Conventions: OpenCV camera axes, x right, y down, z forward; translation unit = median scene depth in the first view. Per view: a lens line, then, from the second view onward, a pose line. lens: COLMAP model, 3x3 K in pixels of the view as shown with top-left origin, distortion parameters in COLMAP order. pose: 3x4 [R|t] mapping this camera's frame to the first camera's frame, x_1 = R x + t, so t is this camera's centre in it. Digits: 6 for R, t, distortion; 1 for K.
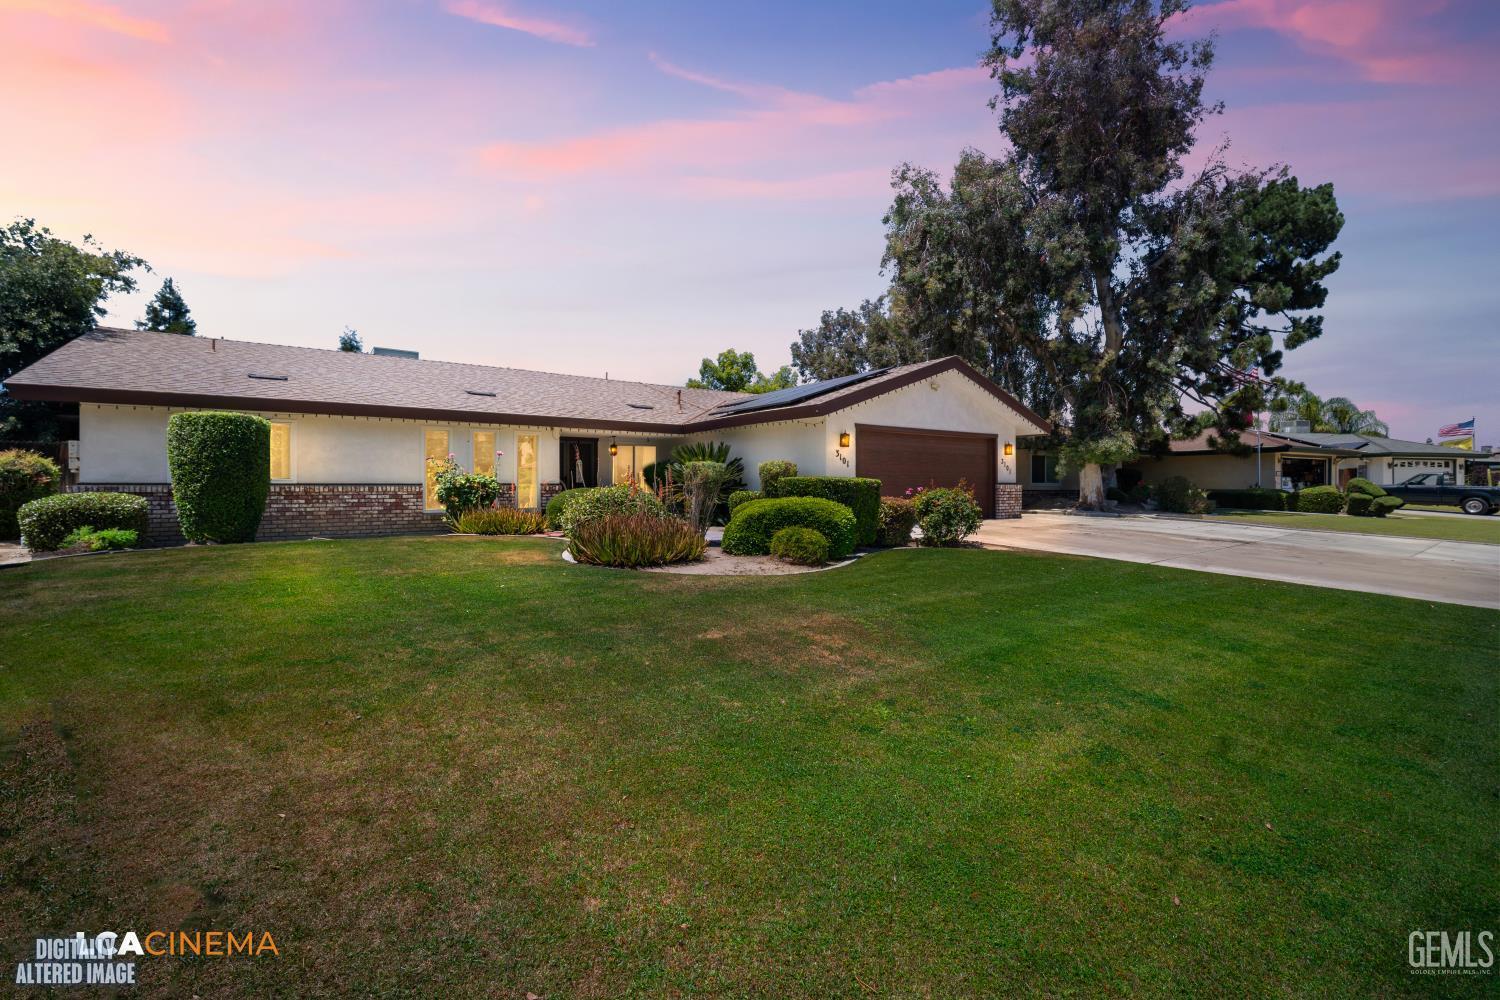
lens RADIAL K [[684.7, 0, 744.6], [0, 684.7, 490.9], [0, 0, 1]] dist [-0.005466, -0.000523]
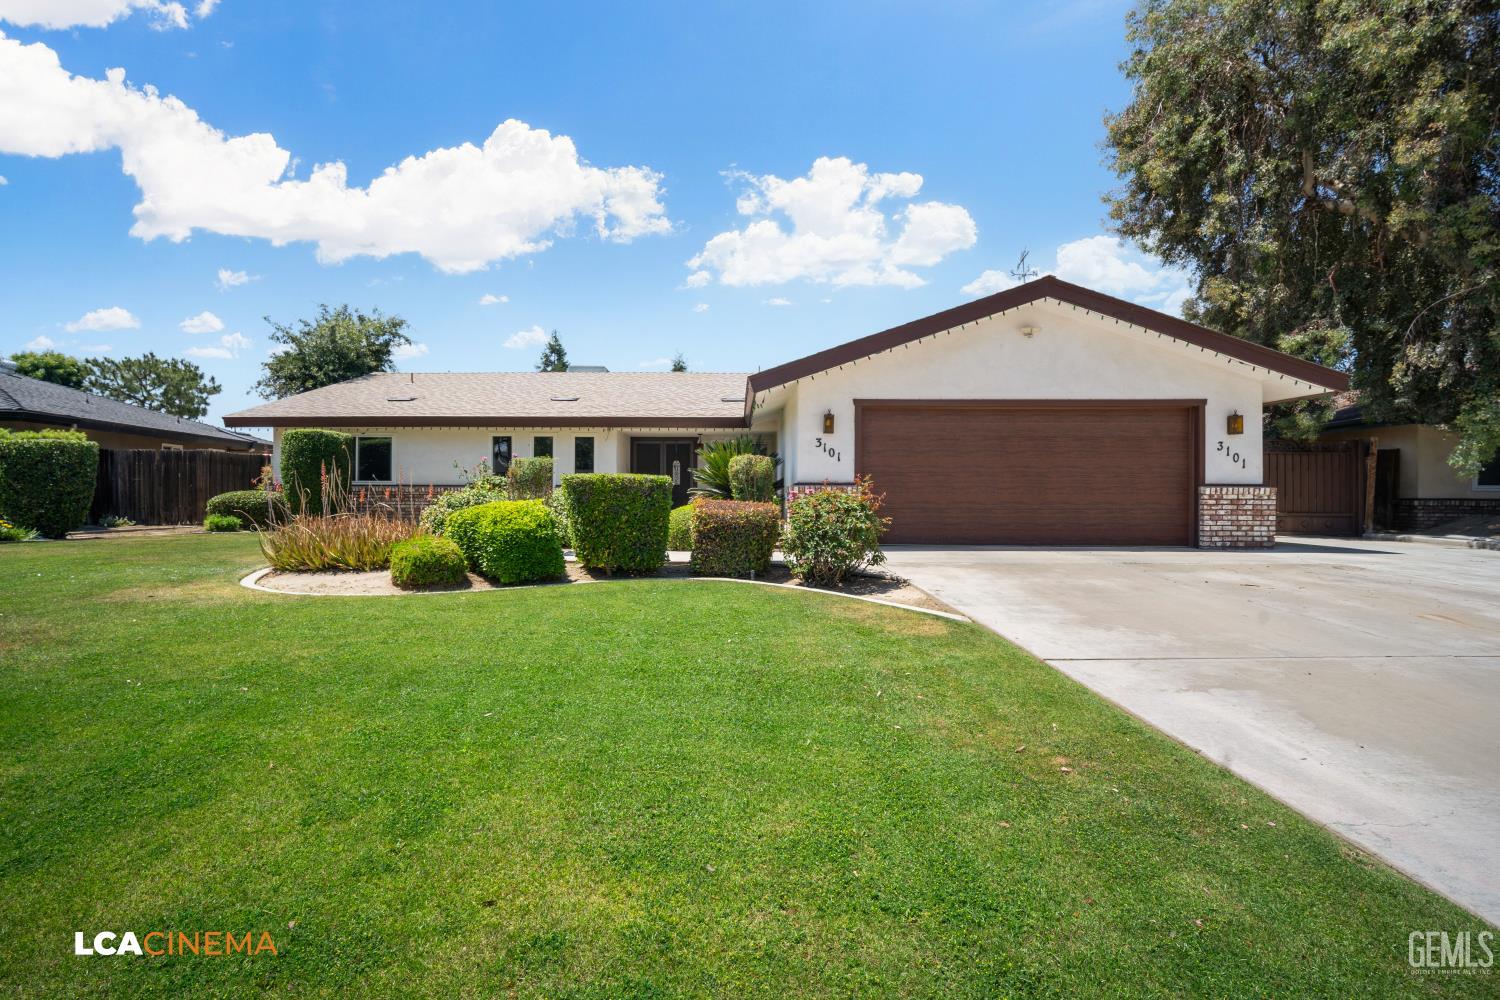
lens RADIAL K [[684.7, 0, 749.3], [0, 684.7, 500.8], [0, 0, 1]] dist [-0.005466, -0.000523]
pose [[0.792466, 0.011445, -0.609809, 0.414718], [-0.008045, 0.999933, 0.008312, 0.000516], [0.609863, -0.001681, 0.792505, 0.311262]]
